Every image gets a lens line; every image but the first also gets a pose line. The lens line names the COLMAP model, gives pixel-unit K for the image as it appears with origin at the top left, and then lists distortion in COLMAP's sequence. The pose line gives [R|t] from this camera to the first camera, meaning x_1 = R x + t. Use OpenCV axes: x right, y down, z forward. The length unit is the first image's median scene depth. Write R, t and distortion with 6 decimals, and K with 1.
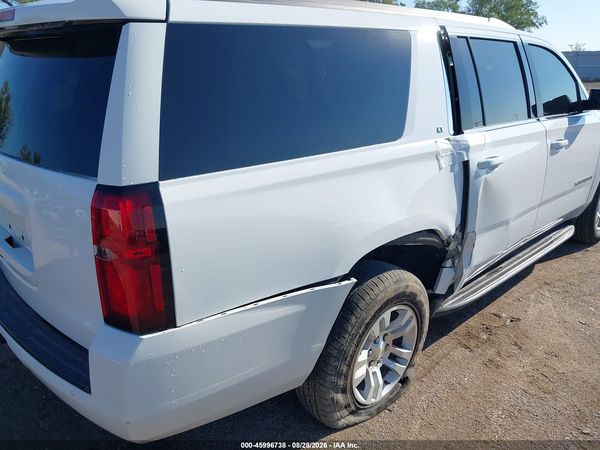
lens RADIAL K [[481.5, 0, 296.8], [0, 481.5, 225.1], [0, 0, 1]] dist [0.014381, -0.023134]
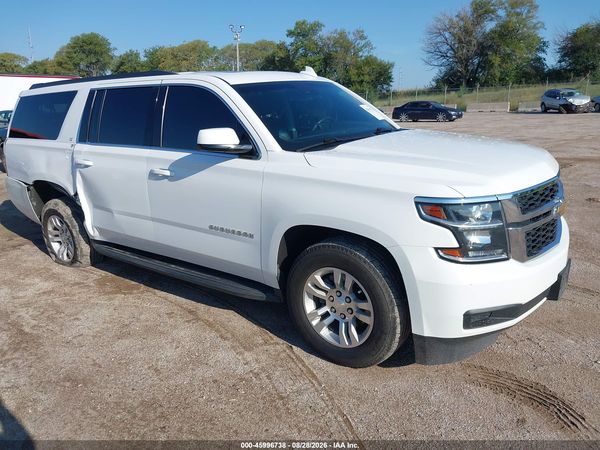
lens RADIAL K [[481.5, 0, 300.4], [0, 481.5, 225.8], [0, 0, 1]] dist [0.014381, -0.023134]
pose [[0.156799, 0.247124, -0.956213, 2.318373], [-0.283030, 0.938825, 0.196219, -0.495081], [0.946207, 0.239870, 0.217151, 1.481063]]
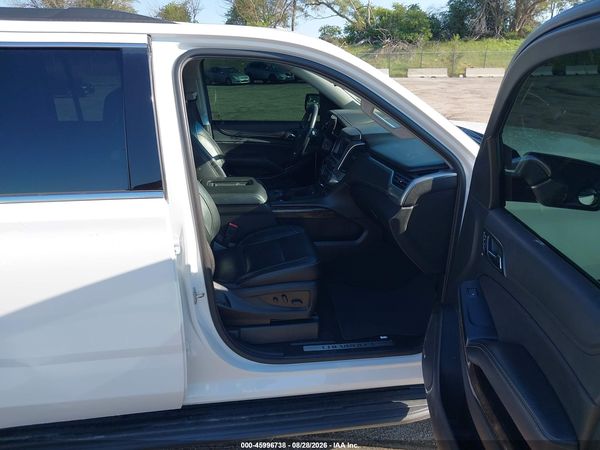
lens RADIAL K [[481.4, 0, 292.5], [0, 481.4, 220.7], [0, 0, 1]] dist [0.003546, -0.005793]
pose [[0.806564, 0.179457, -0.563250, 1.185997], [-0.180509, 0.982067, 0.054410, -0.308866], [0.562913, 0.057786, 0.824493, 0.806120]]
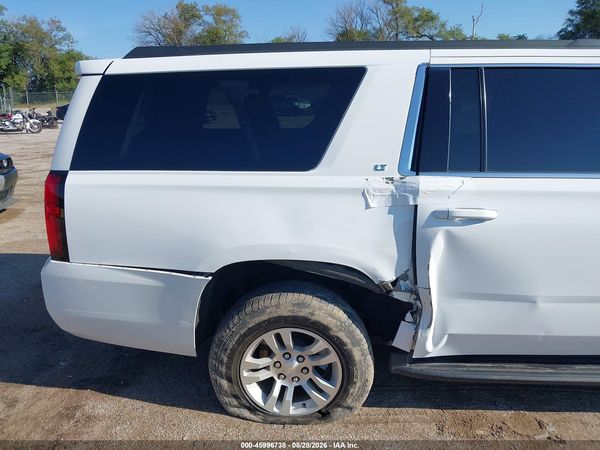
lens RADIAL K [[481.4, 0, 293.9], [0, 481.4, 226.5], [0, 0, 1]] dist [0.003546, -0.005793]
pose [[0.697761, 0.186019, -0.691756, 0.823831], [-0.222242, 0.974258, 0.037815, -0.079068], [0.680983, 0.127352, 0.721140, 0.205139]]
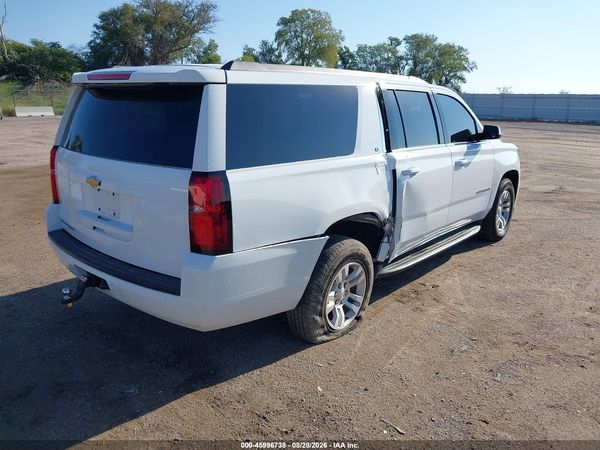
lens RADIAL K [[481.5, 0, 289.3], [0, 481.5, 224.8], [0, 0, 1]] dist [0.014381, -0.023134]
pose [[0.995915, -0.011312, 0.089588, -0.121295], [0.017833, 0.997222, -0.072322, 0.147657], [-0.088521, 0.073625, 0.993350, -0.480864]]
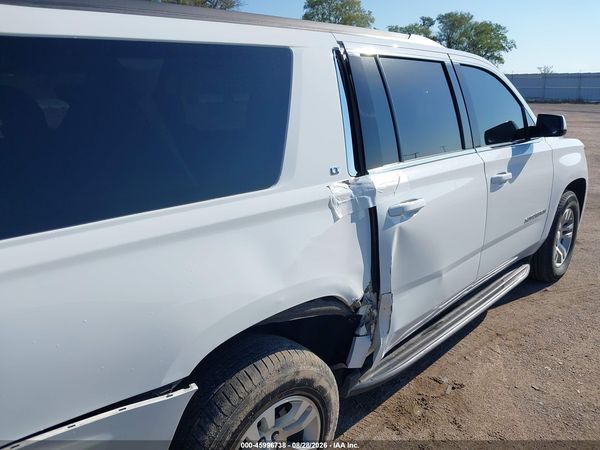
lens RADIAL K [[481.5, 0, 296.0], [0, 481.5, 229.6], [0, 0, 1]] dist [0.014381, -0.023134]
pose [[0.999112, -0.023958, 0.034663, 0.195247], [0.025310, 0.998914, -0.039124, -0.068454], [-0.033688, 0.039966, 0.998633, 0.205640]]
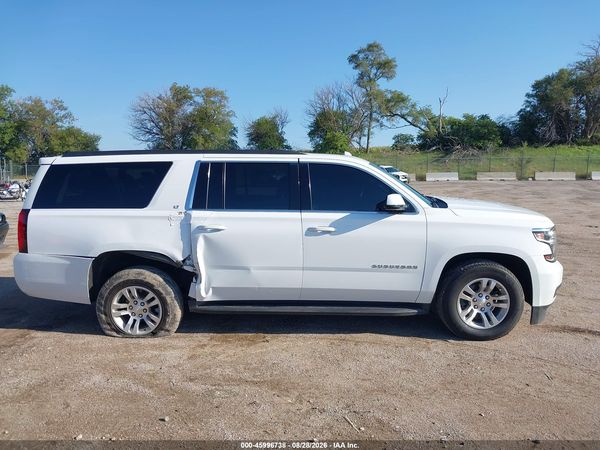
lens RADIAL K [[481.5, 0, 296.0], [0, 481.5, 220.7], [0, 0, 1]] dist [0.014381, -0.023134]
pose [[0.707744, 0.076935, -0.702267, 2.020458], [-0.220521, 0.968442, -0.116145, -0.014430], [0.671170, 0.237066, 0.702375, -0.080866]]
